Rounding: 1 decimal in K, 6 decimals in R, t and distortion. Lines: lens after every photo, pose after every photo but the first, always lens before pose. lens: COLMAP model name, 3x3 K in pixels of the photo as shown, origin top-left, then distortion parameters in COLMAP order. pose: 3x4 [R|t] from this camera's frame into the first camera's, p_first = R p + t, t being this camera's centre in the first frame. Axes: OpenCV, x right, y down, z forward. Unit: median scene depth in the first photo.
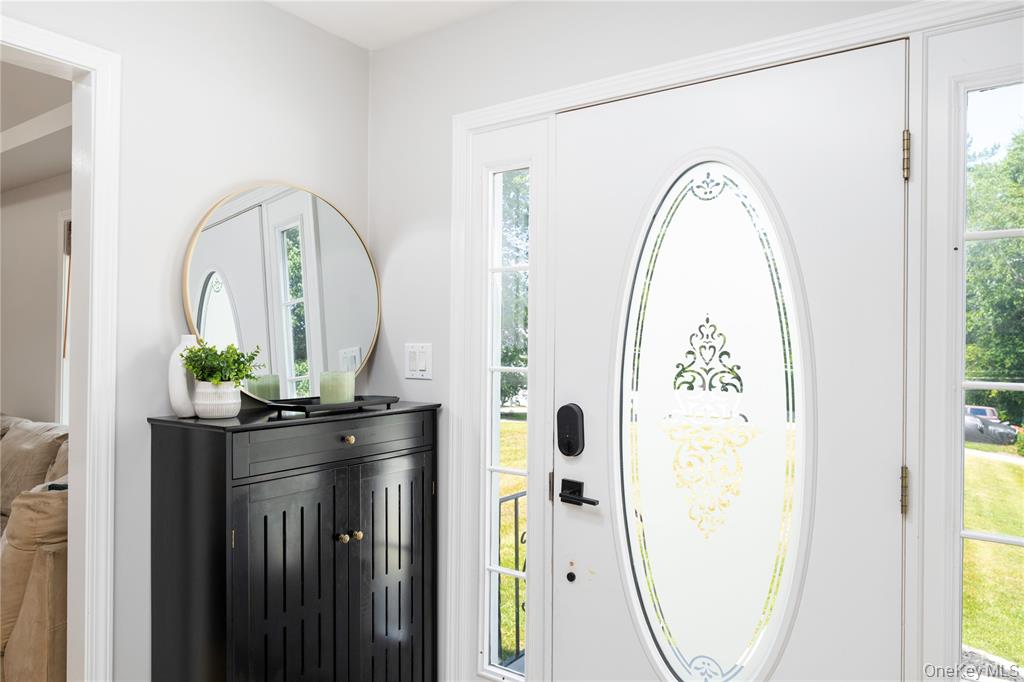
lens RADIAL K [[677.0, 0, 511.0], [0, 677.0, 341.2], [0, 0, 1]] dist [-0.002661, -0.001905]
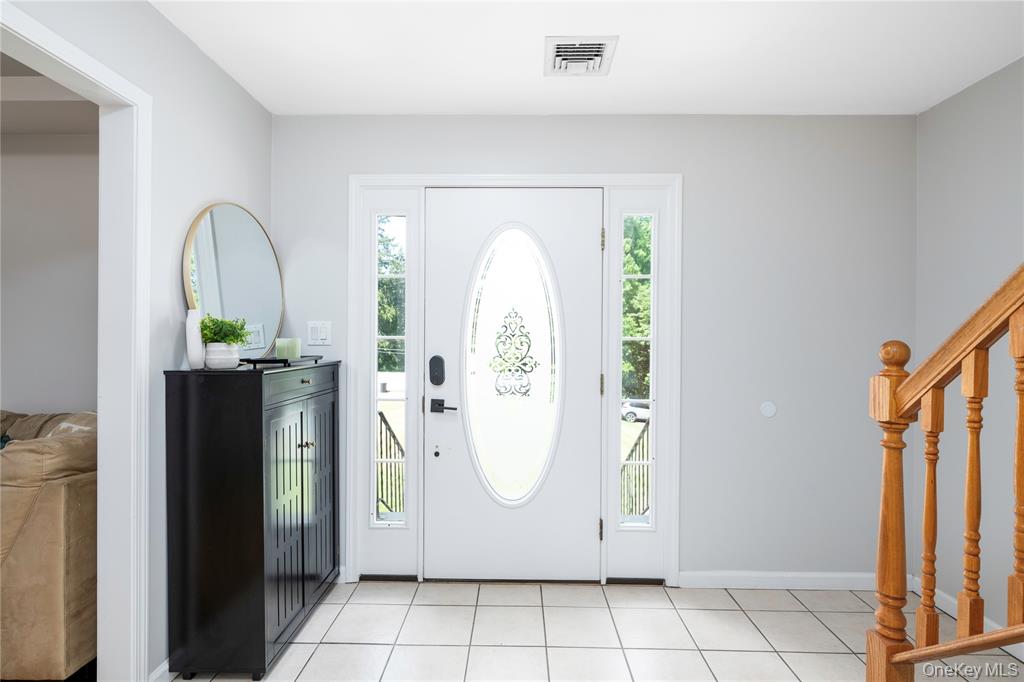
lens RADIAL K [[503.1, 0, 512.8], [0, 503.1, 341.1], [0, 0, 1]] dist [0.001222, 0.000166]
pose [[0.829374, -0.005831, 0.558664, -0.516262], [-0.000102, 0.999944, 0.010588, 0.044147], [-0.558694, -0.008838, 0.829326, -0.208634]]
